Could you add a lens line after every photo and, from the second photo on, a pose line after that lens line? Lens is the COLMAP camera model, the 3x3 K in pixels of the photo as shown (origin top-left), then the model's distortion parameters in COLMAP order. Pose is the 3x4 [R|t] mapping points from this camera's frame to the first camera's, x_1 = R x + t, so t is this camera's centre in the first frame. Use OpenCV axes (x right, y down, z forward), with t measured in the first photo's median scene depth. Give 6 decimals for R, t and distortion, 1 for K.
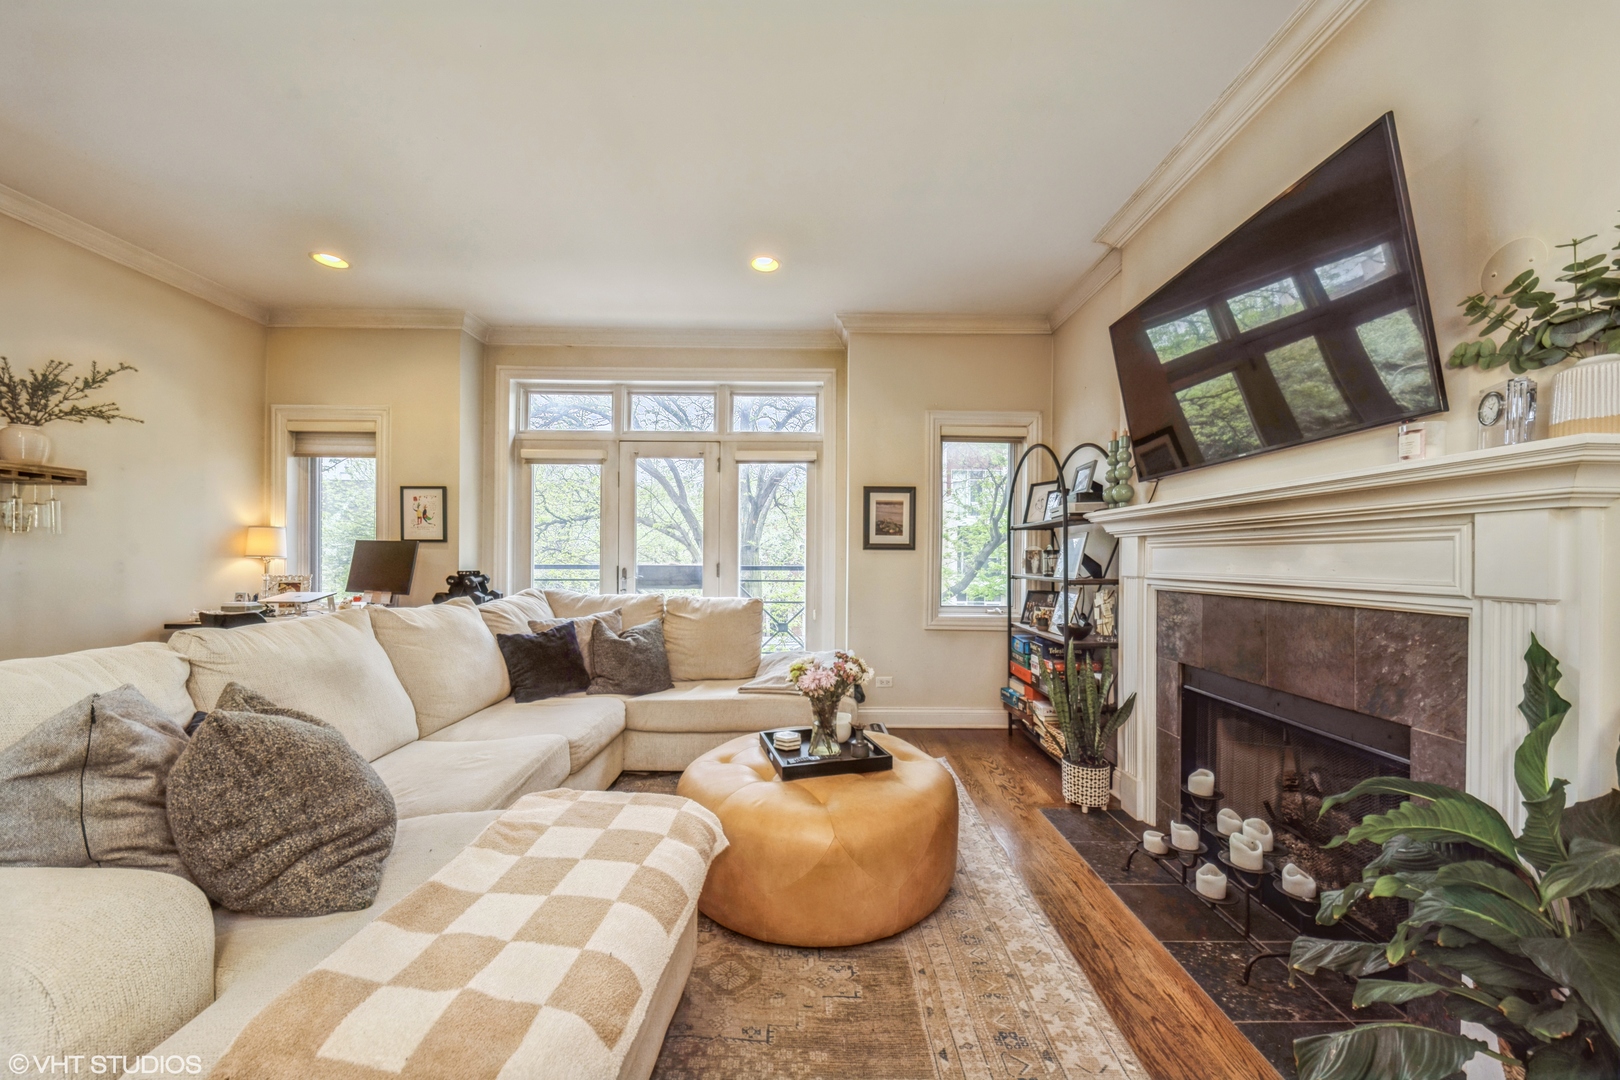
lens RADIAL K [[551.3, 0, 810.7], [0, 551.3, 558.4], [0, 0, 1]] dist [-0.000493, -0.000097]
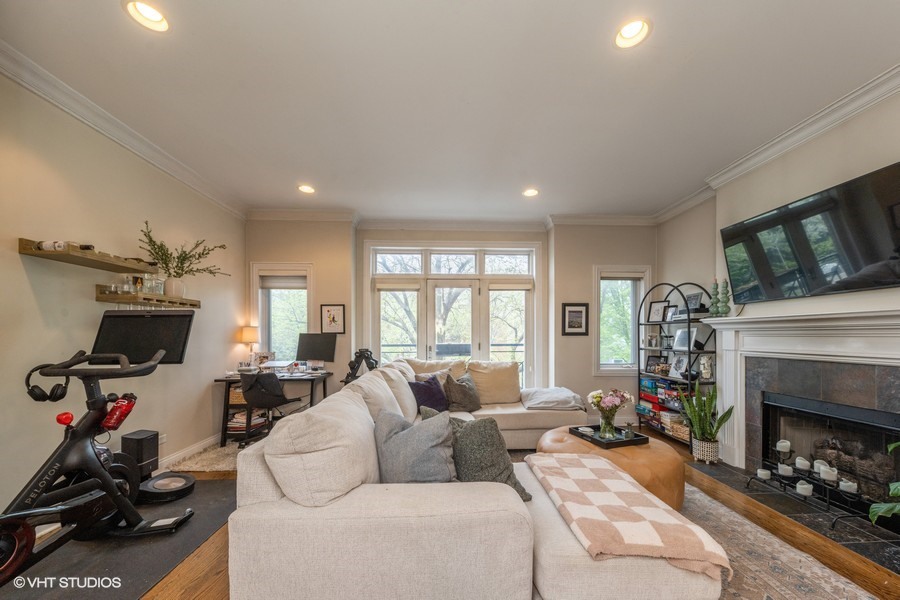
lens RADIAL K [[315.9, 0, 450.6], [0, 315.9, 335.5], [0, 0, 1]] dist [-0.001692, -0.000203]
pose [[0.999150, -0.009407, 0.040123, -0.365480], [0.009362, 0.999955, 0.001297, -0.023389], [-0.040134, -0.000920, 0.999194, -0.105133]]
